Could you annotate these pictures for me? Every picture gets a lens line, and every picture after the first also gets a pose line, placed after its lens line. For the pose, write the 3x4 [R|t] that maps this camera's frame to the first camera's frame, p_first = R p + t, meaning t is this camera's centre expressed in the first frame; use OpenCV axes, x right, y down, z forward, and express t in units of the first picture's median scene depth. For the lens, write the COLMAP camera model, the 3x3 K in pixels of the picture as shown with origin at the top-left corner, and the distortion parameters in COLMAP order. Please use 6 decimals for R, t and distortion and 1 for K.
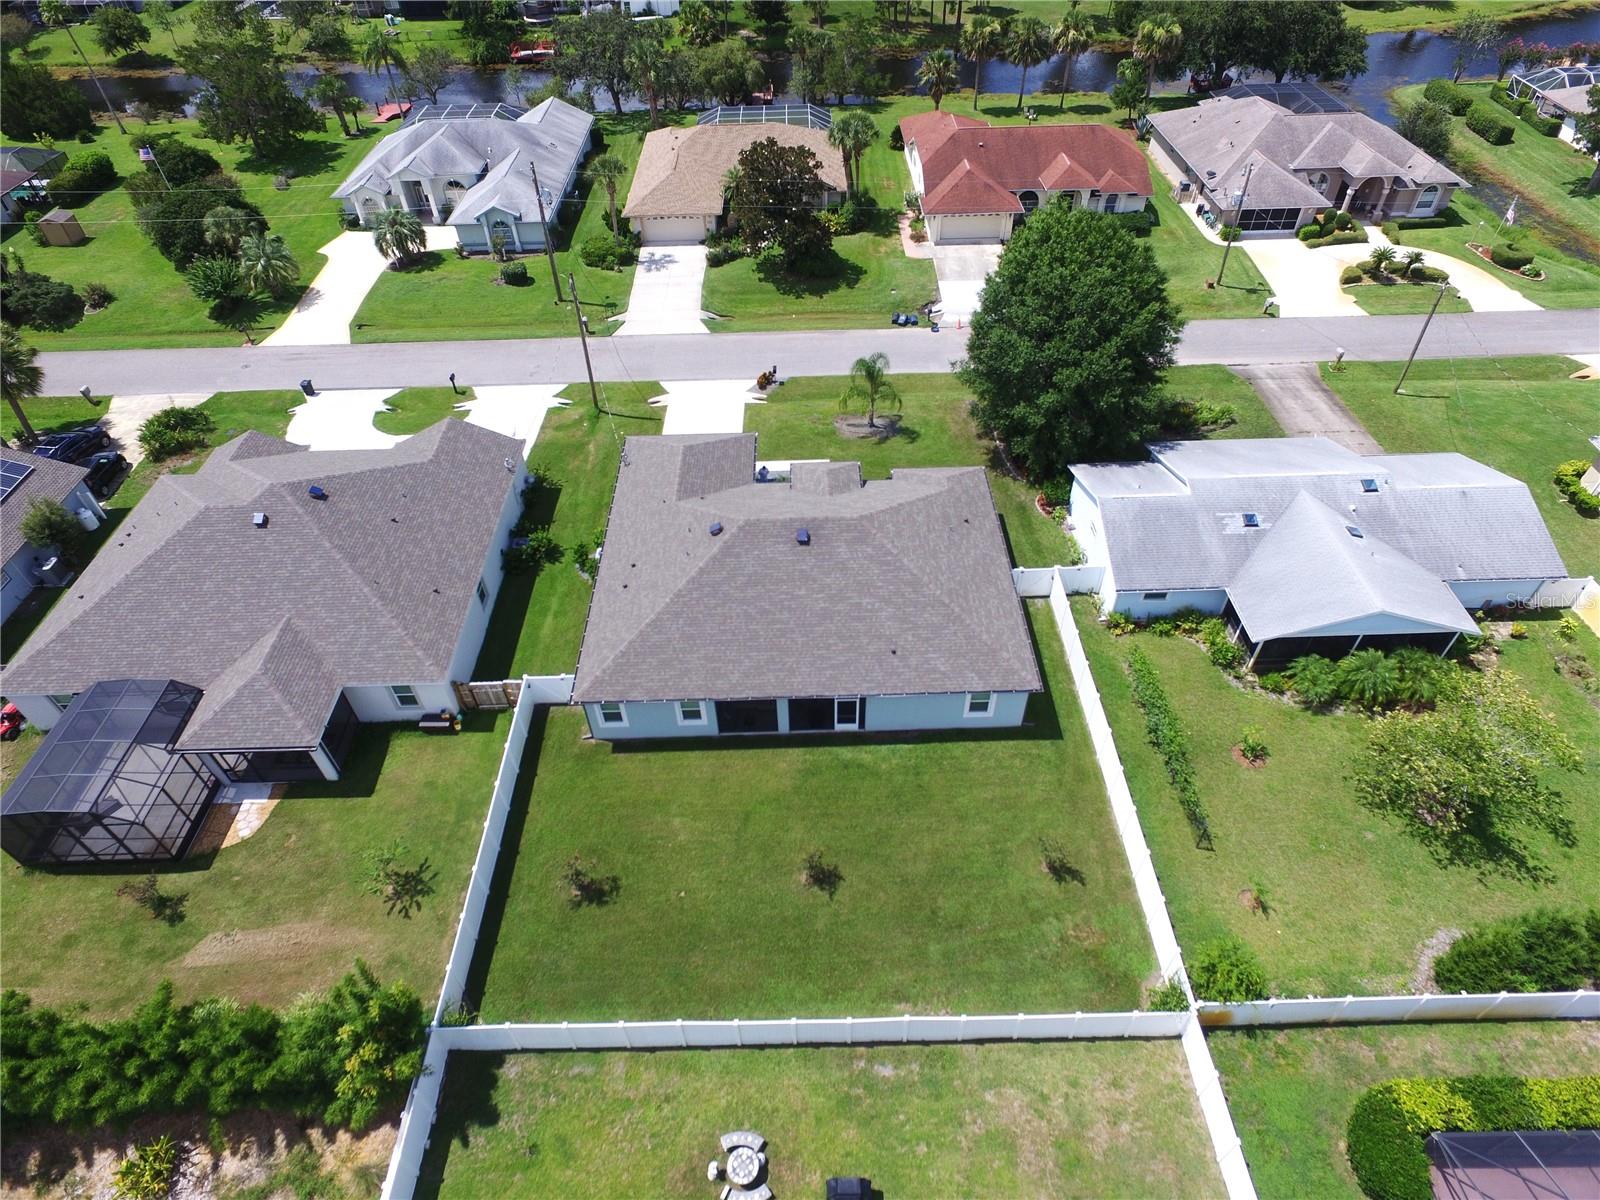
lens RADIAL K [[922.0, 0, 803.6], [0, 922.0, 593.6], [0, 0, 1]] dist [-0.010706, 0.014666]
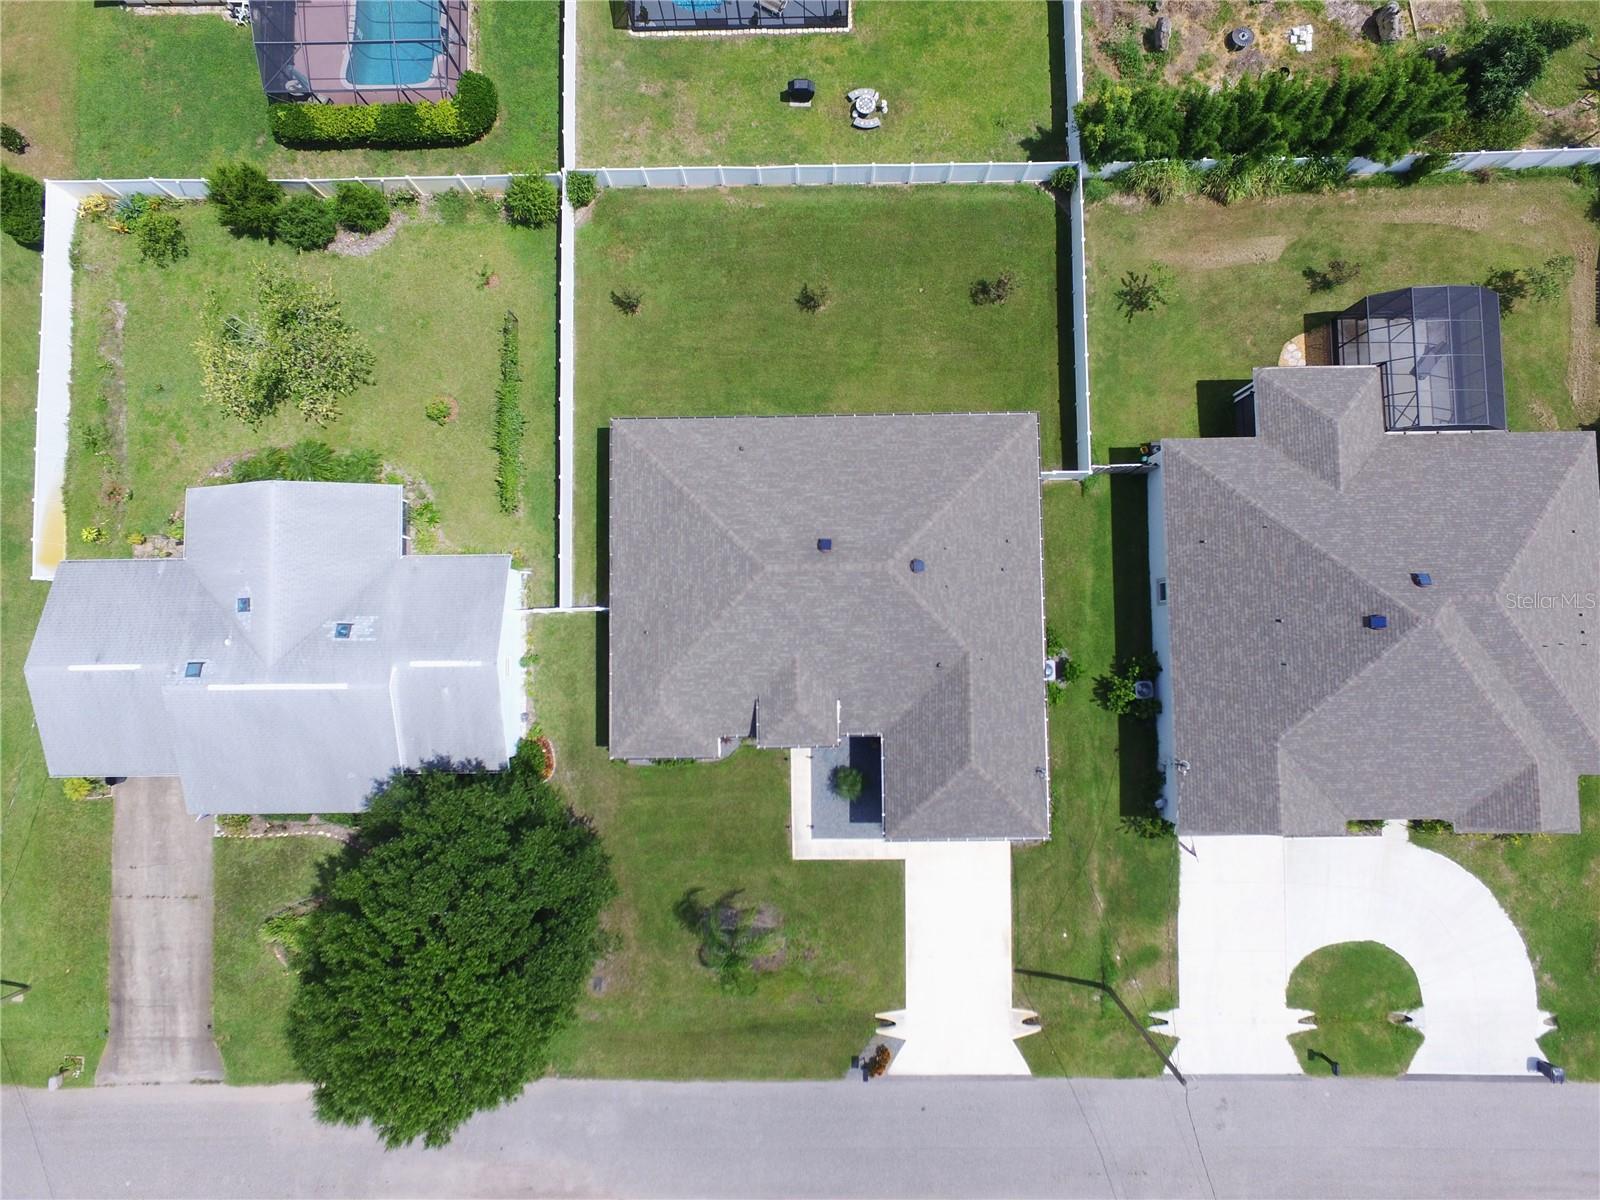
lens RADIAL K [[922.0, 0, 797.4], [0, 922.0, 588.4], [0, 0, 1]] dist [-0.010706, 0.014666]
pose [[-0.999249, -0.002823, 0.038639, -0.008666], [0.031261, -0.647840, 0.761134, -0.833441], [0.022883, 0.761771, 0.647442, 0.421969]]
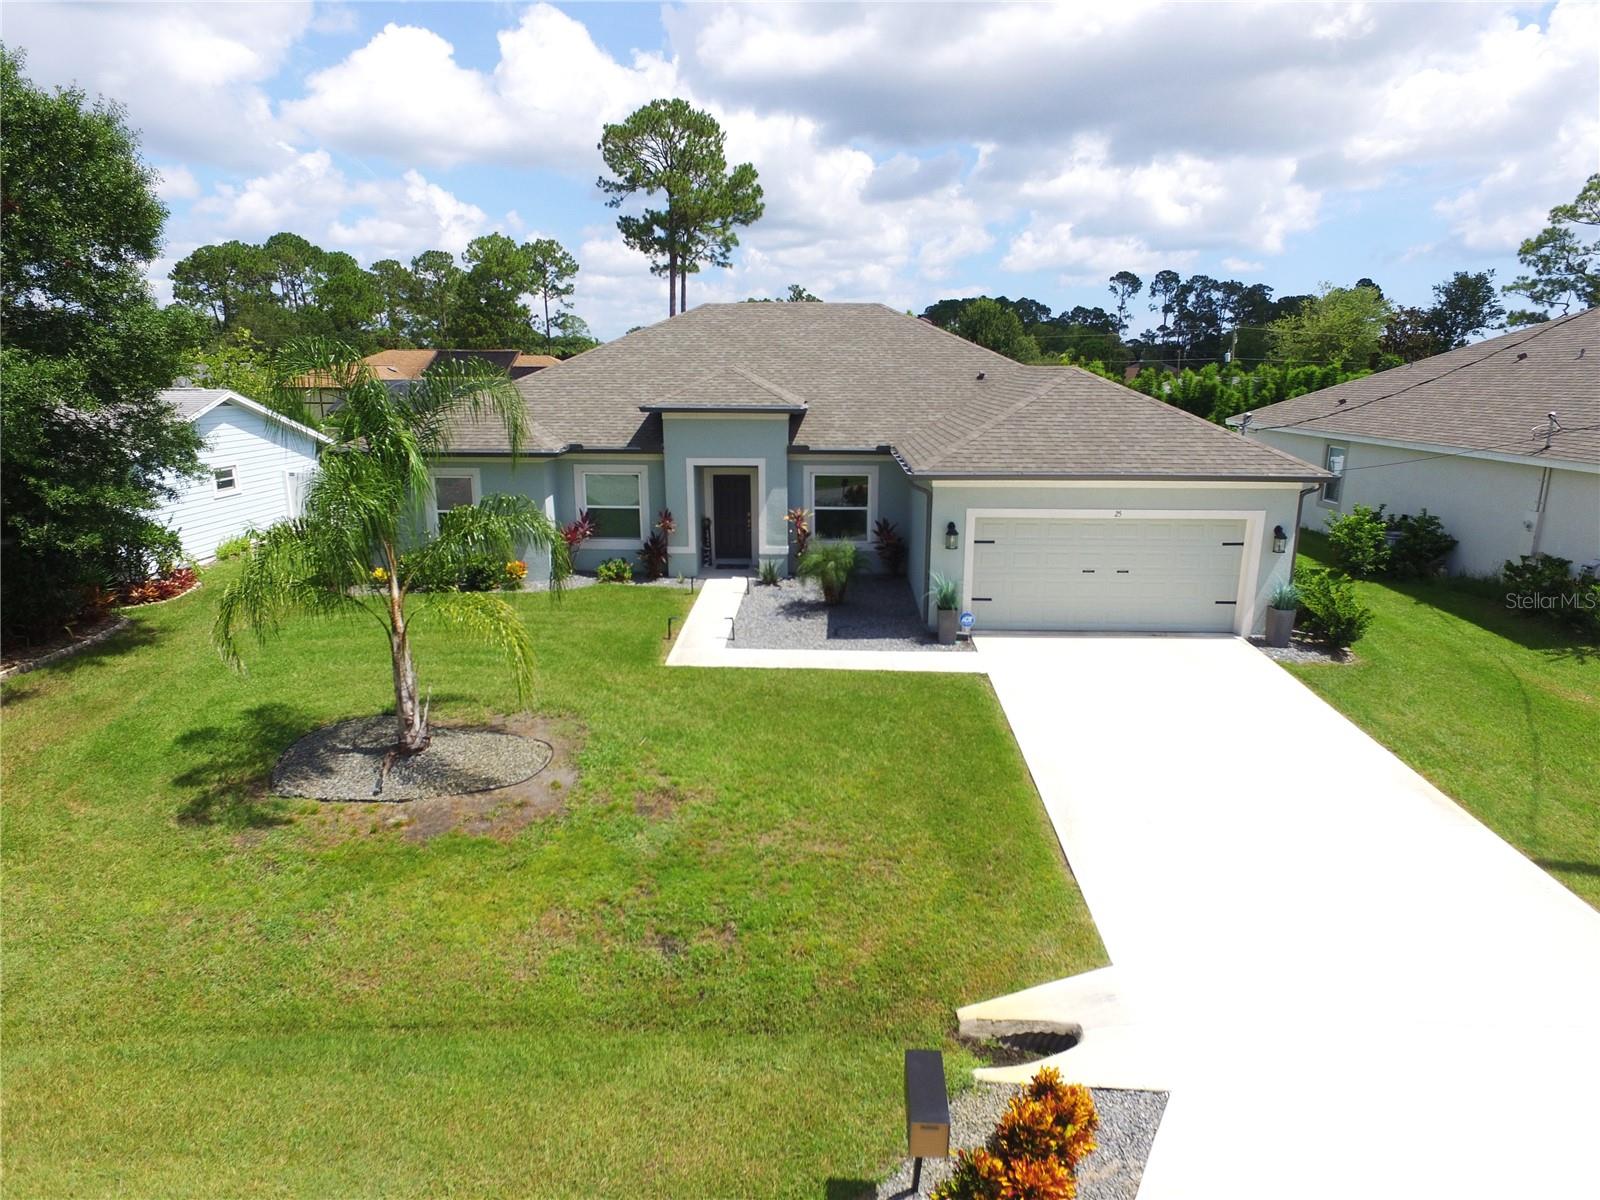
lens RADIAL K [[922.0, 0, 803.5], [0, 922.0, 589.7], [0, 0, 1]] dist [-0.010706, 0.014666]
pose [[-0.999021, 0.009159, 0.043271, -0.036522], [0.041484, 0.533361, 0.844870, -0.543196], [-0.015340, 0.845838, -0.533219, 1.566586]]
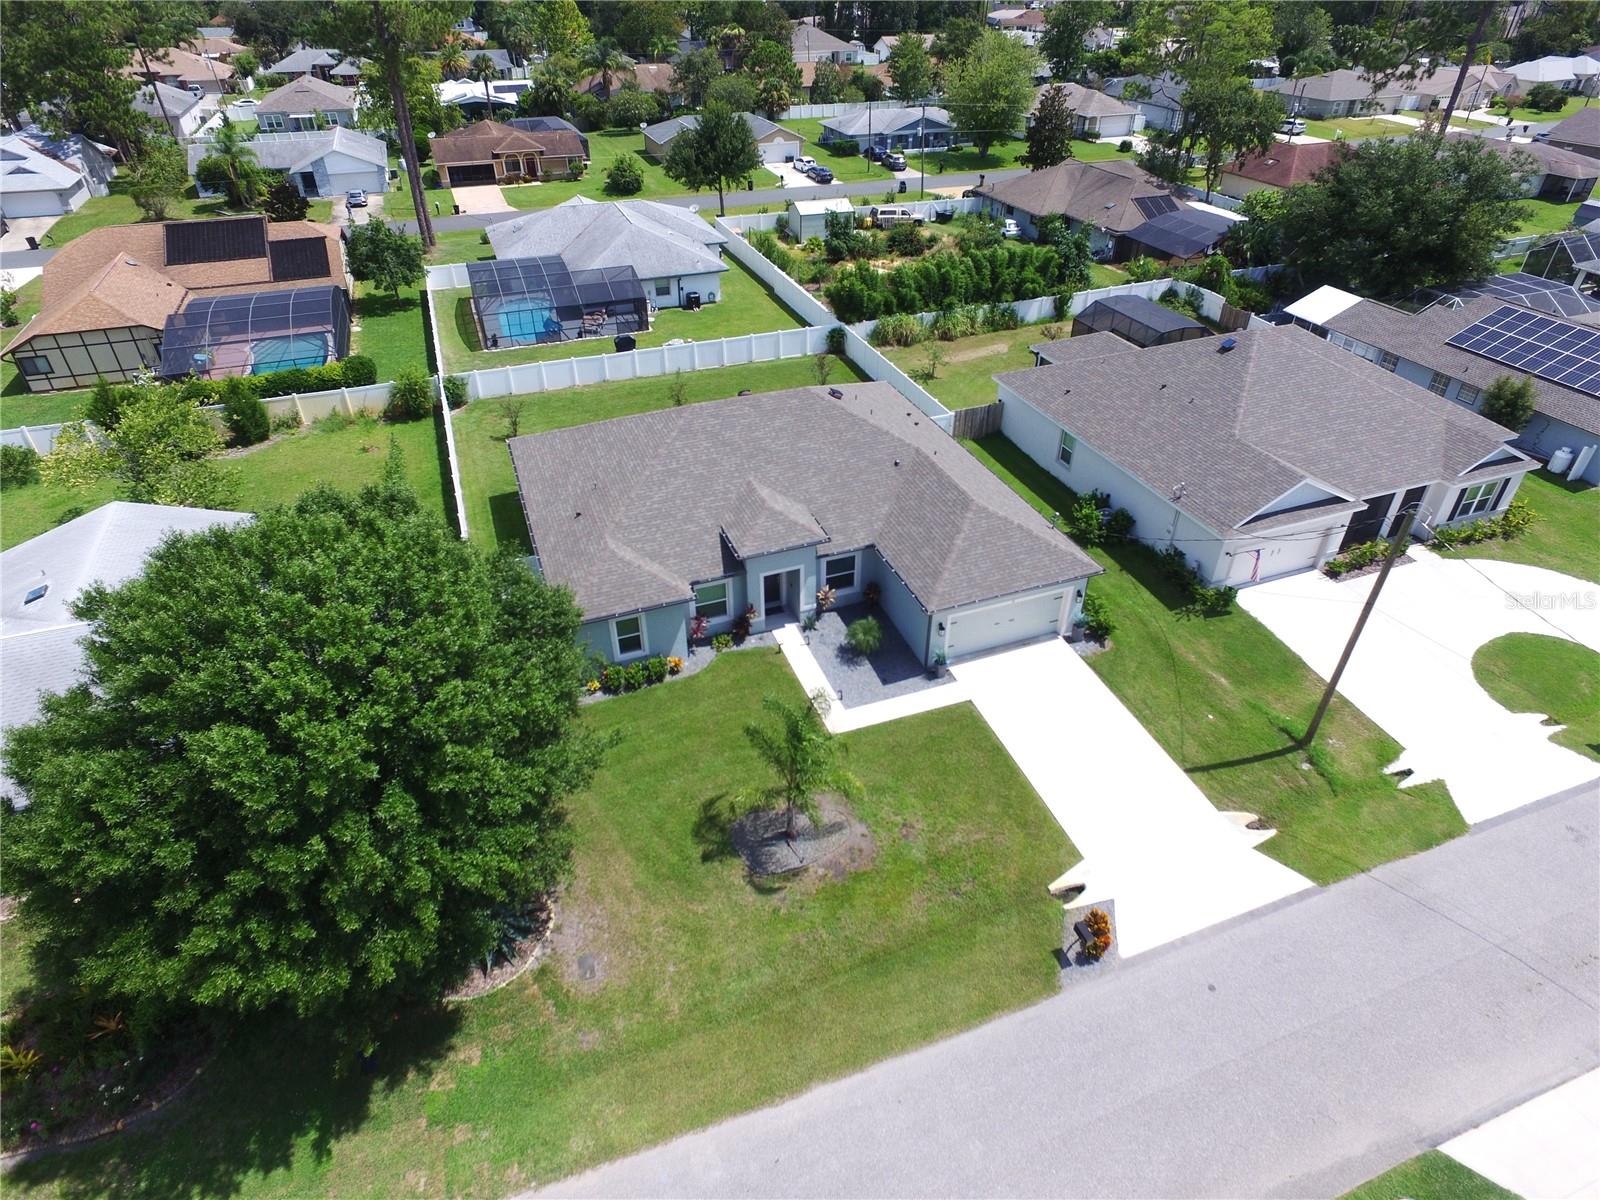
lens RADIAL K [[922.0, 0, 803.1], [0, 922.0, 588.3], [0, 0, 1]] dist [-0.010706, 0.014666]
pose [[-0.941128, 0.211549, -0.263677, 0.244207], [-0.220985, 0.205259, 0.953433, -0.976159], [0.255820, 0.955571, -0.146426, 1.377048]]
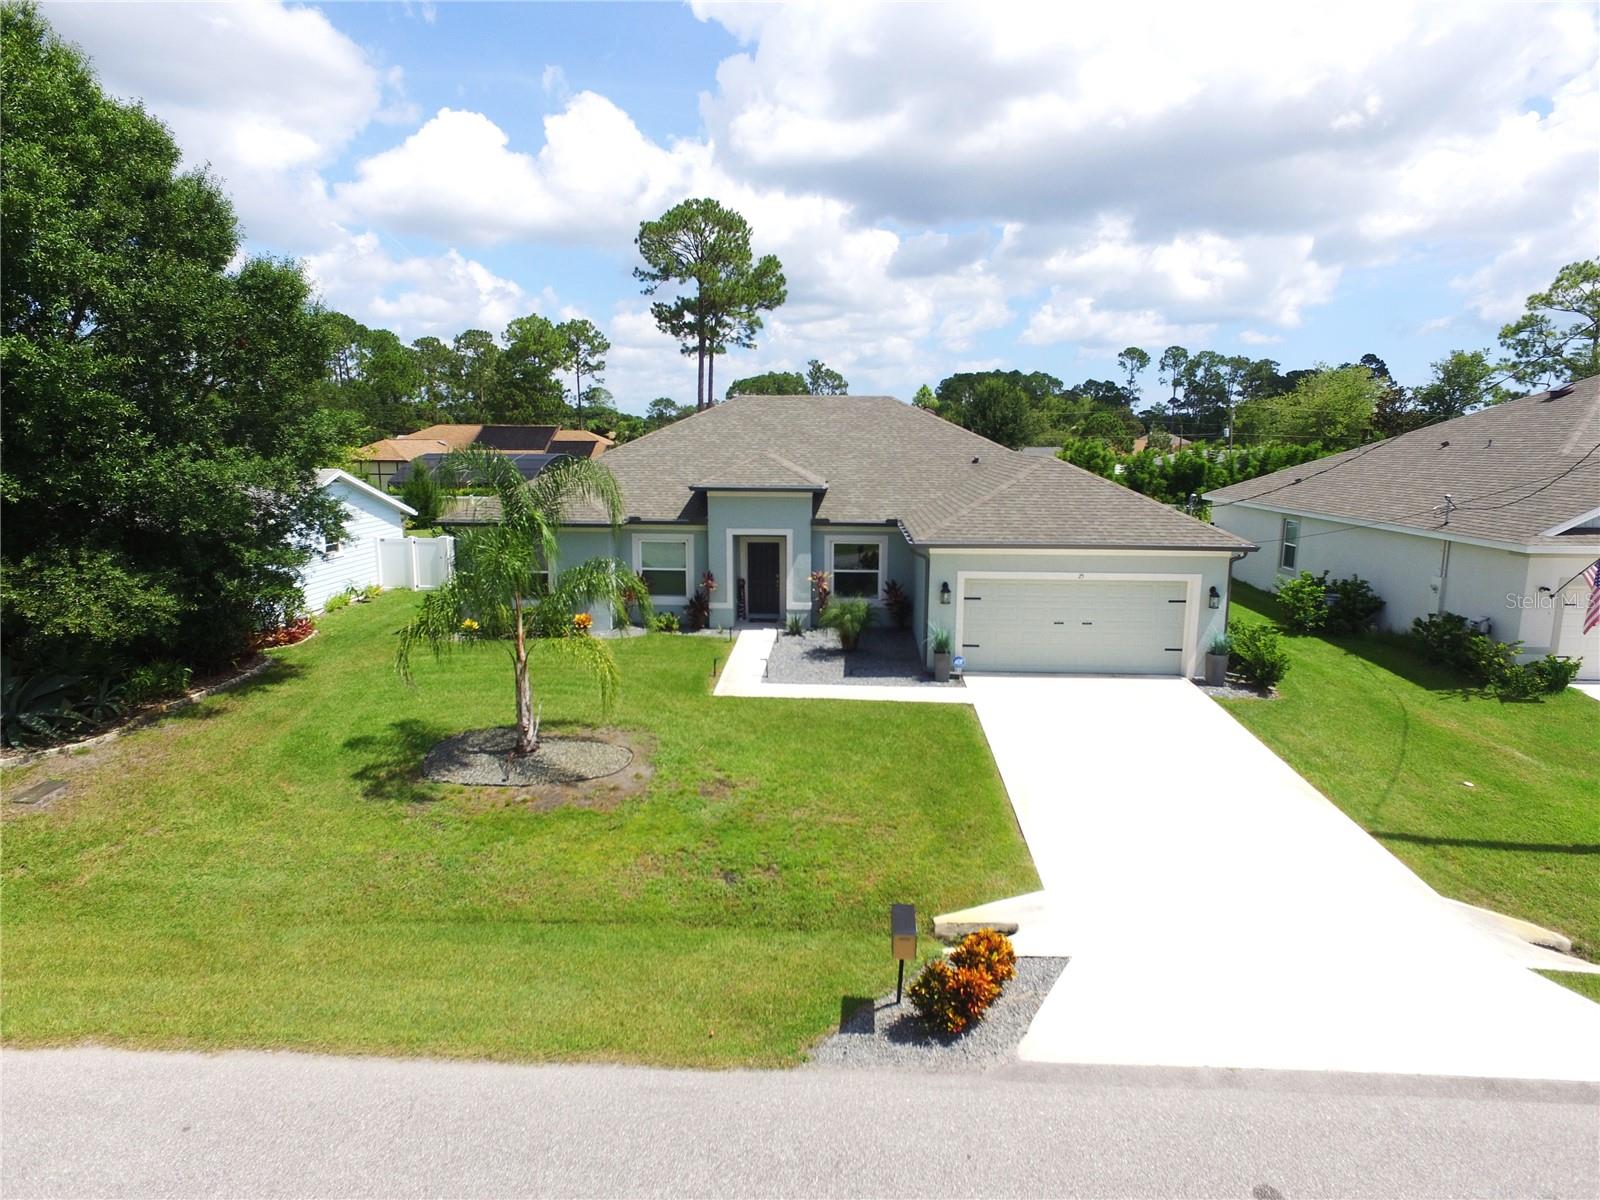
lens RADIAL K [[922.0, 0, 803.1], [0, 922.0, 590.6], [0, 0, 1]] dist [-0.010706, 0.014666]
pose [[-0.998074, 0.006403, 0.061711, -0.038249], [0.053521, 0.591963, 0.804186, -0.618503], [-0.031381, 0.805939, -0.591166, 1.626871]]
